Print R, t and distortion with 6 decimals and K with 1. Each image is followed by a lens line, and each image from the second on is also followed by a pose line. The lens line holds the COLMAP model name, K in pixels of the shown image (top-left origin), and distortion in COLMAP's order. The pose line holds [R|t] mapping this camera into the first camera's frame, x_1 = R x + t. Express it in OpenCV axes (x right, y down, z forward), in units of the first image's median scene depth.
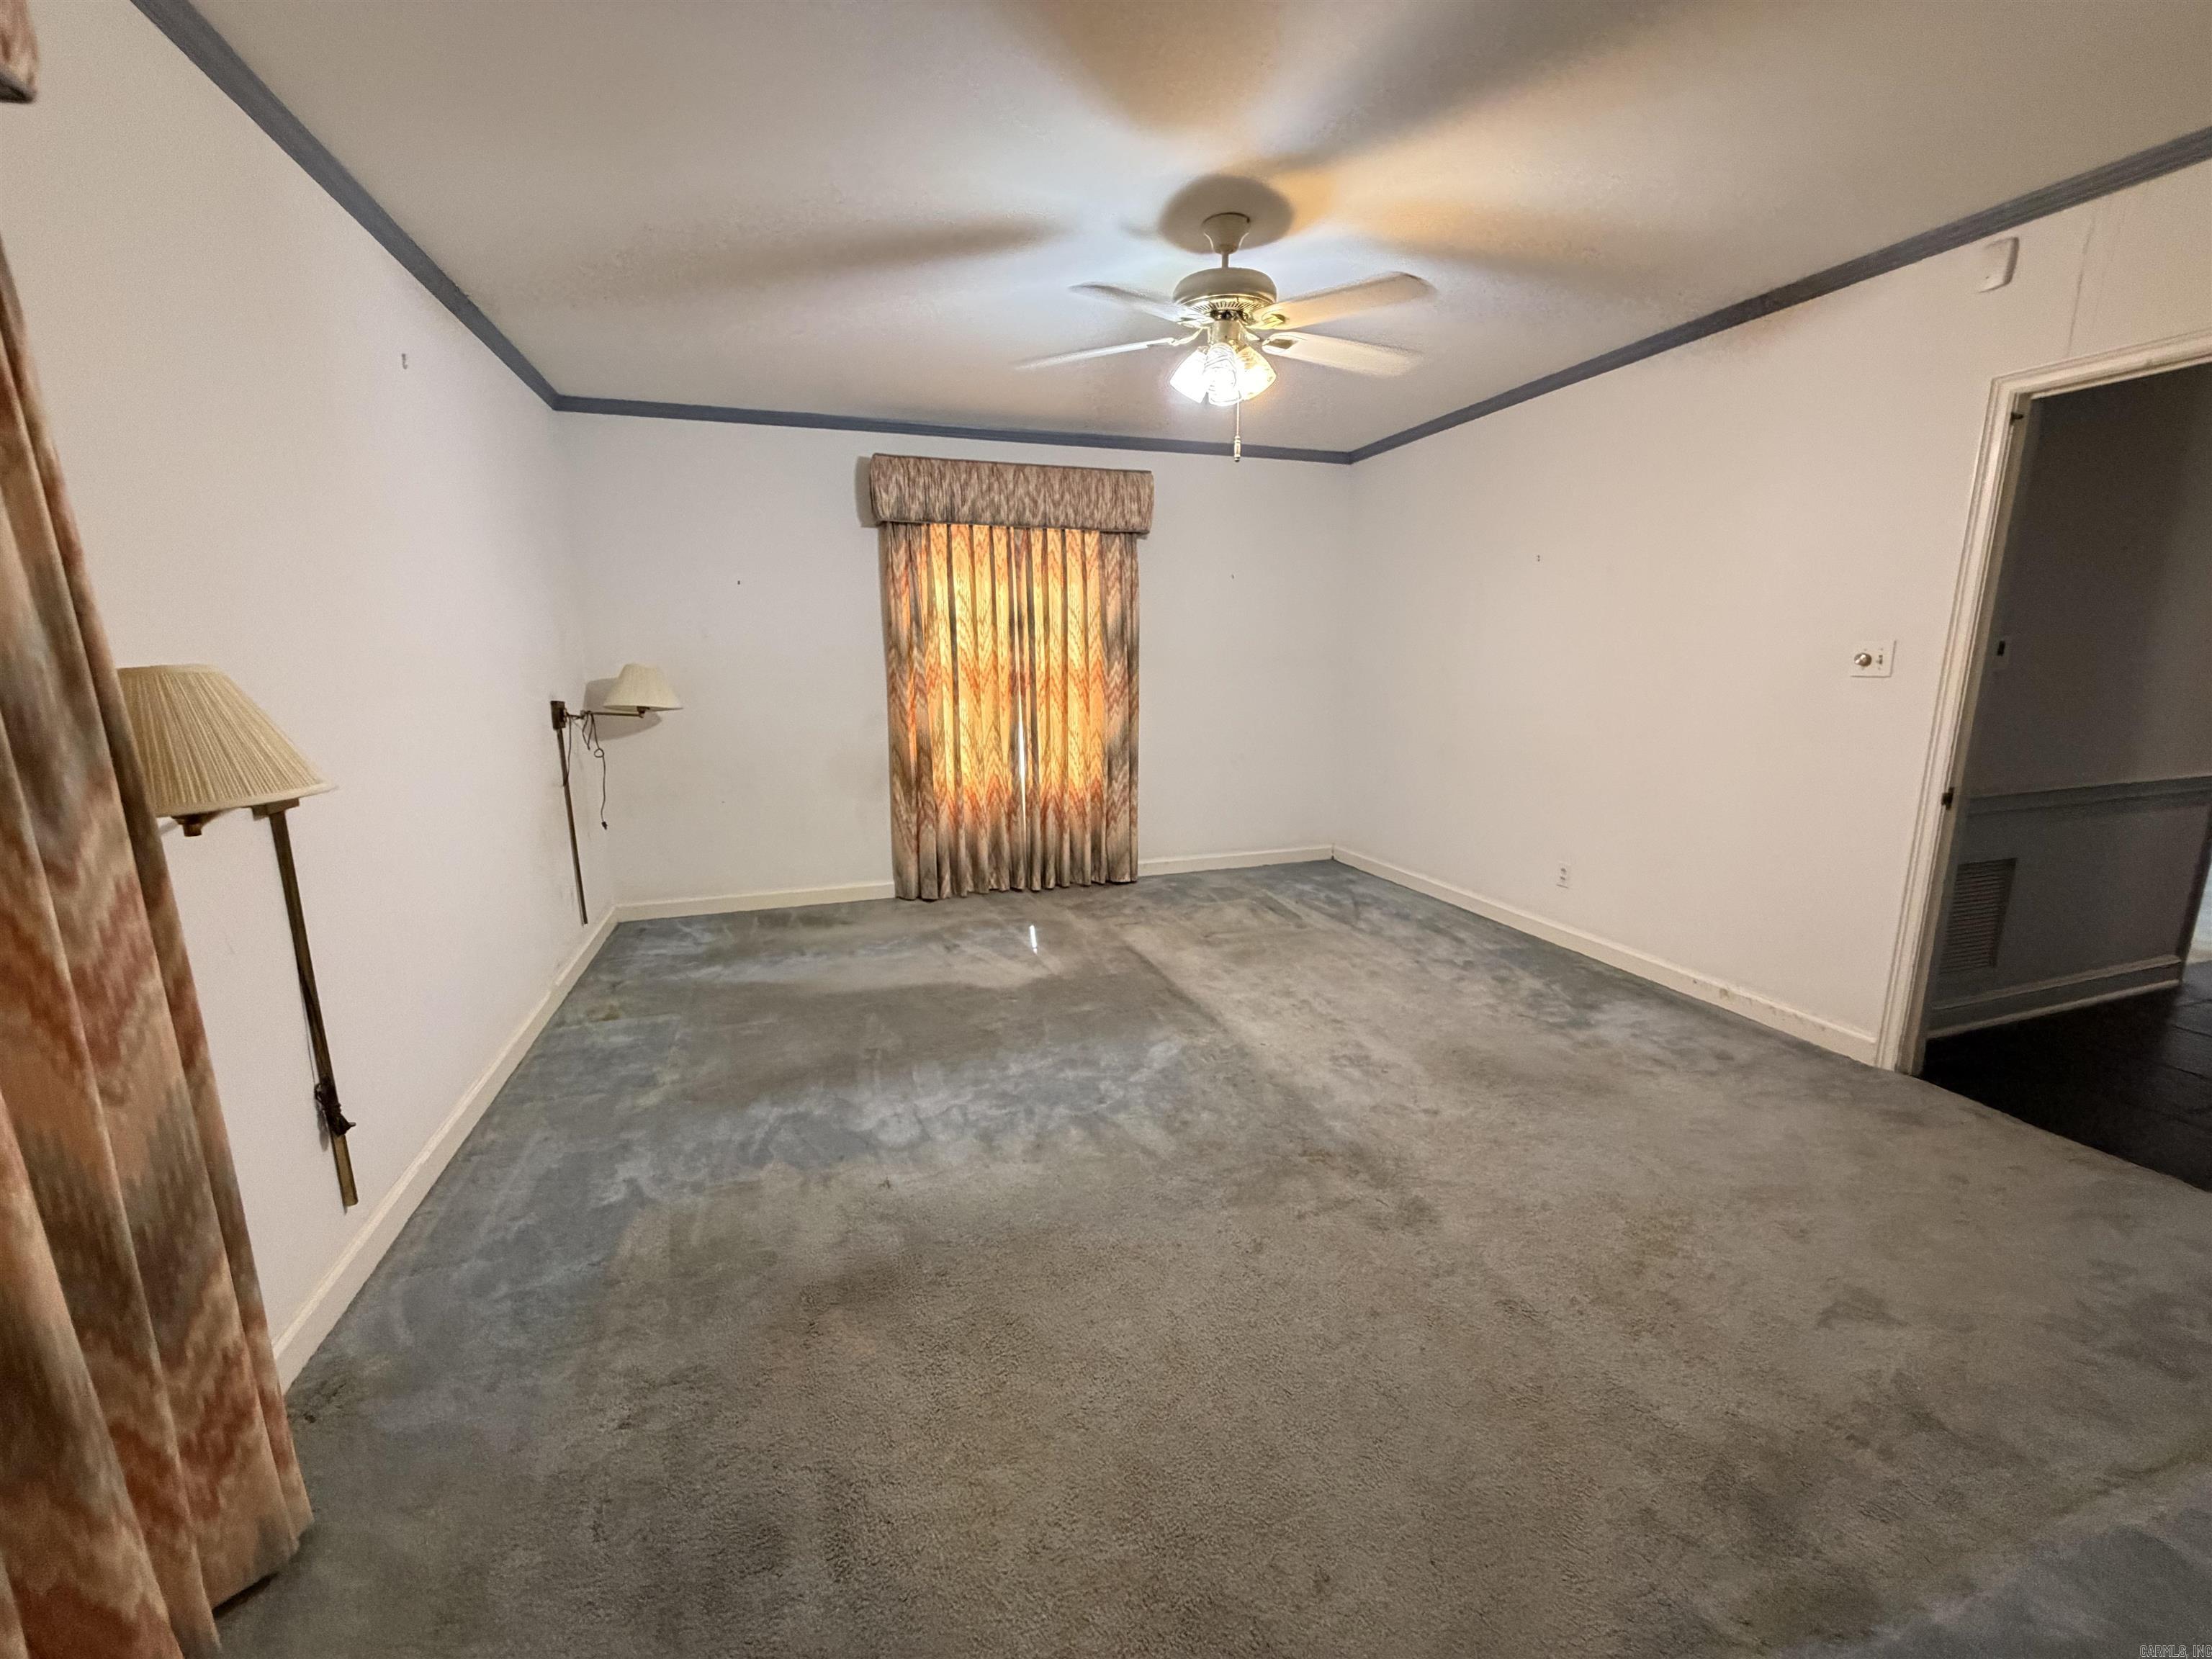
lens RADIAL K [[884.0, 0, 1103.4], [0, 884.0, 834.2], [0, 0, 1]] dist [0.001336, 0.000438]
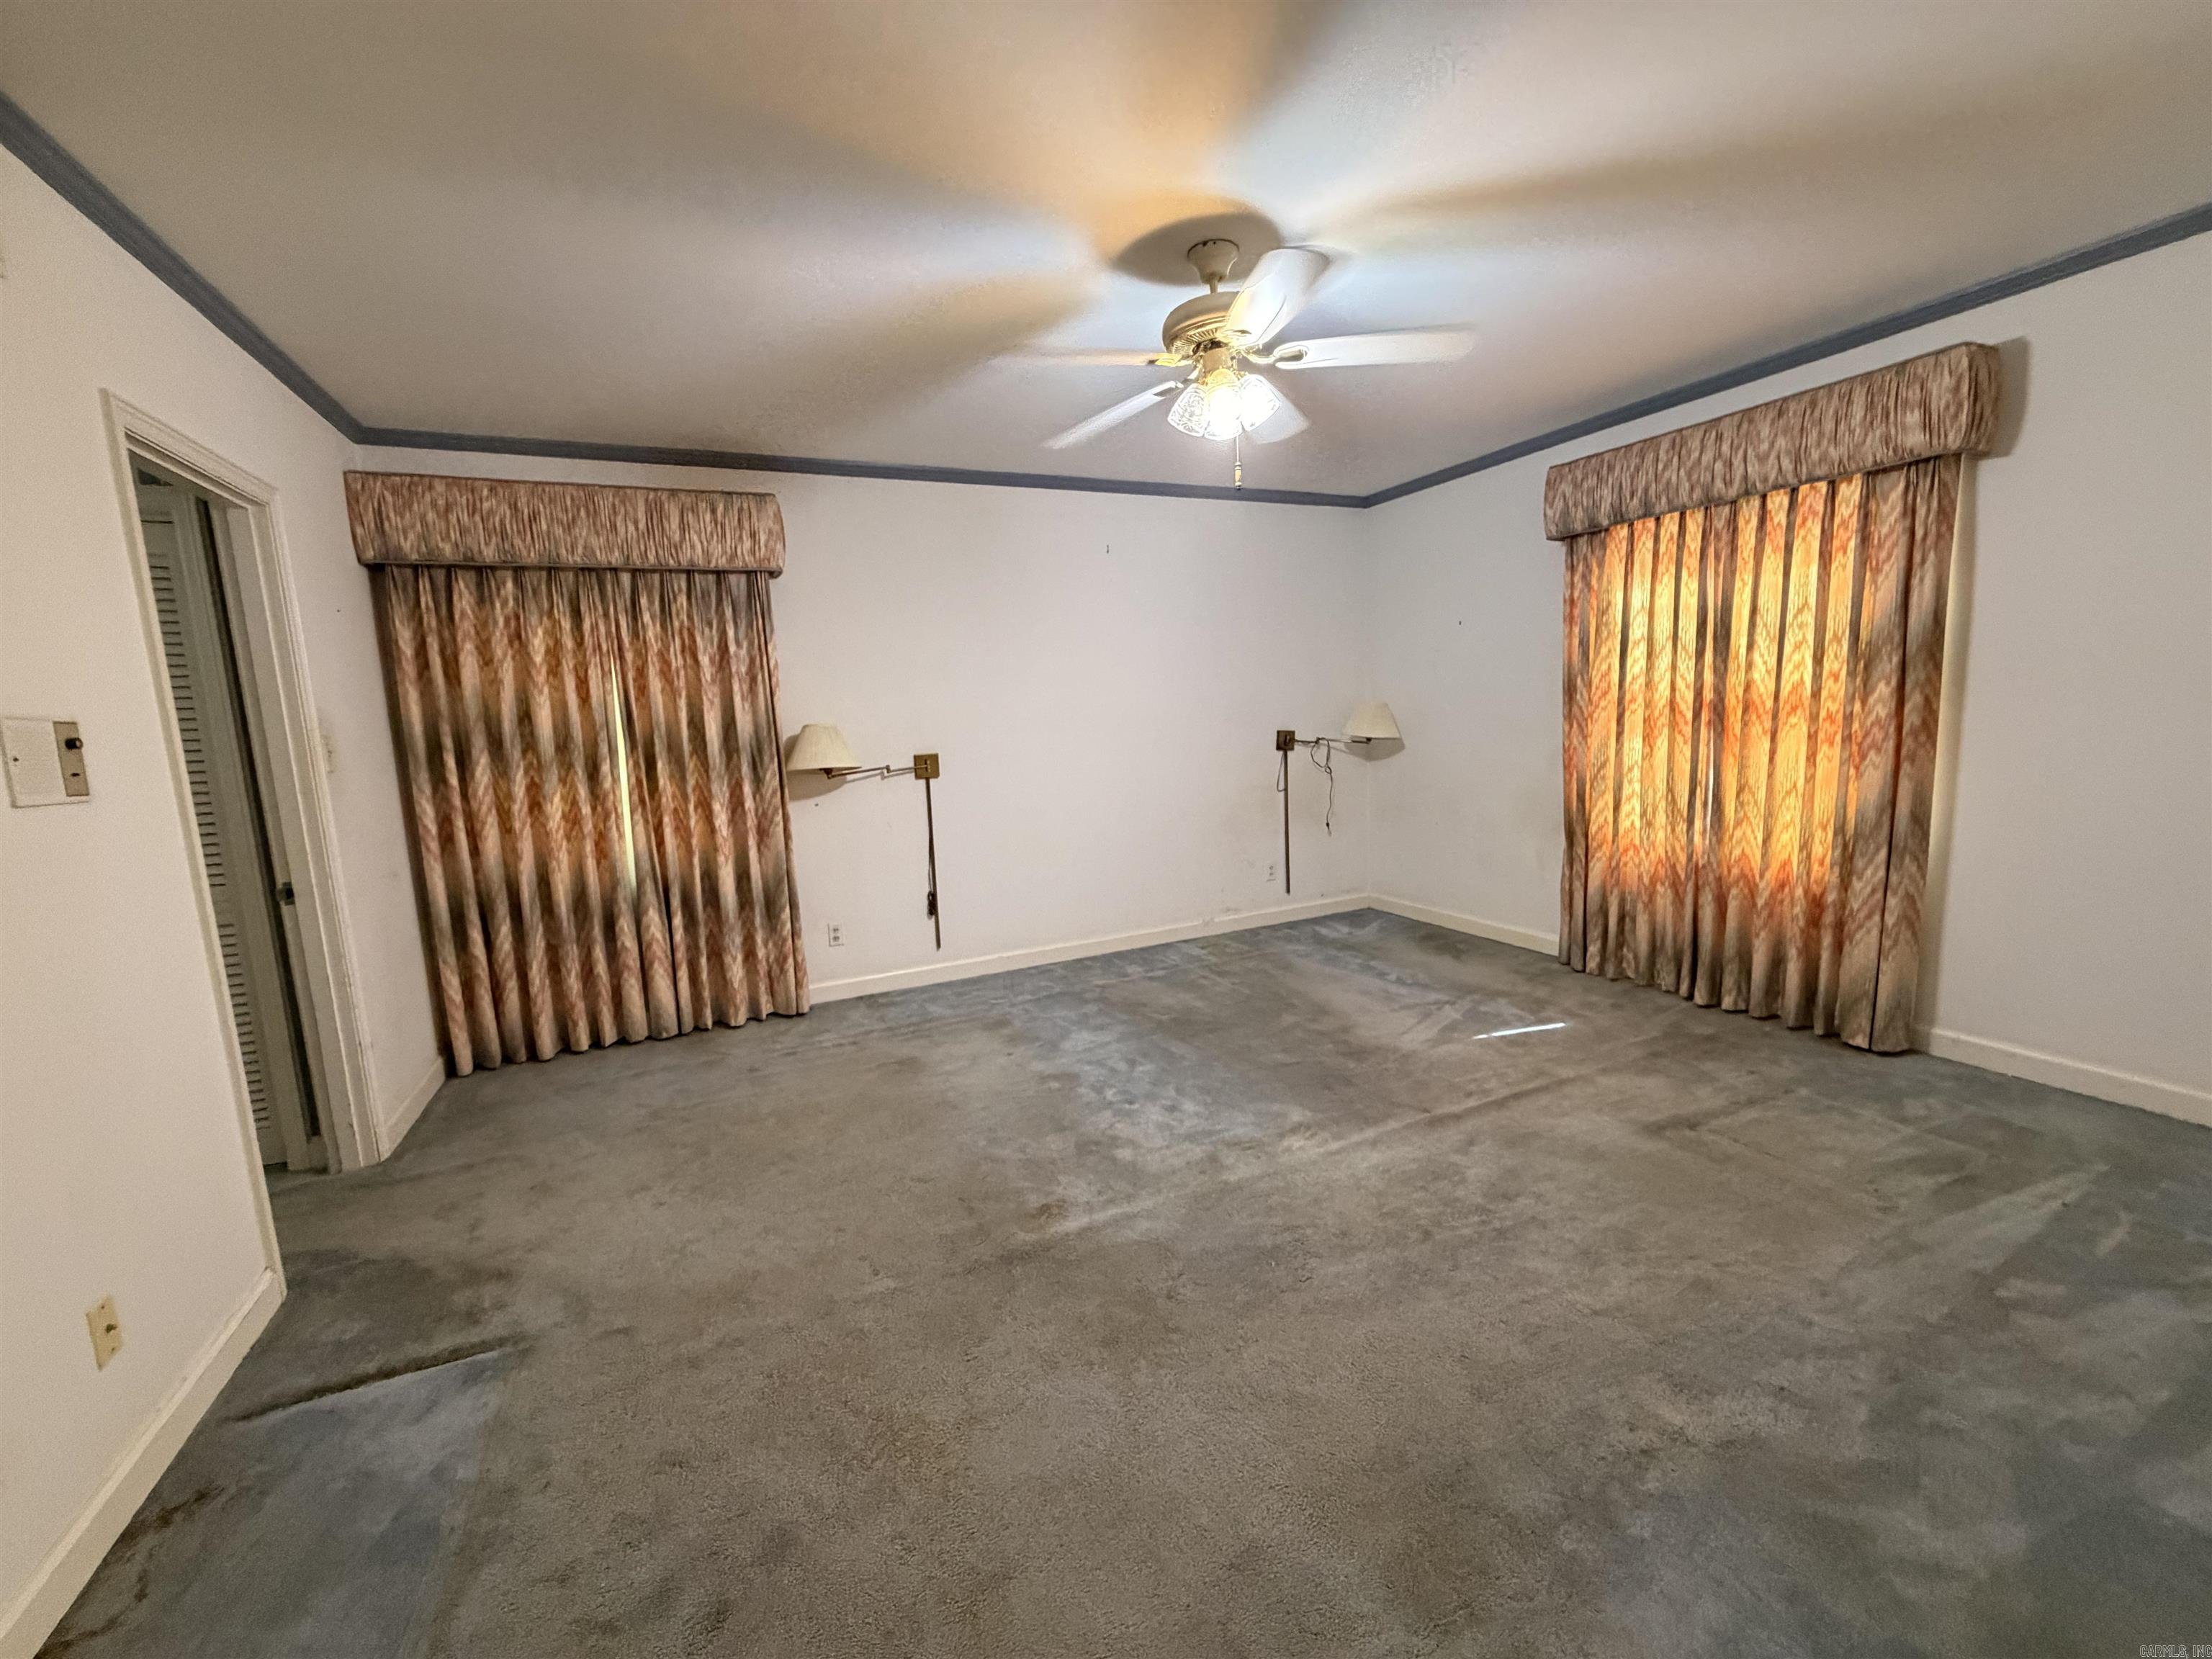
lens RADIAL K [[884.0, 0, 1103.4], [0, 884.0, 834.2], [0, 0, 1]] dist [0.001336, 0.000438]
pose [[0.118261, 0.138238, -0.983313, 0.607897], [-0.152051, 0.981105, 0.119640, -0.092149], [0.981272, 0.135365, 0.137046, 0.446807]]
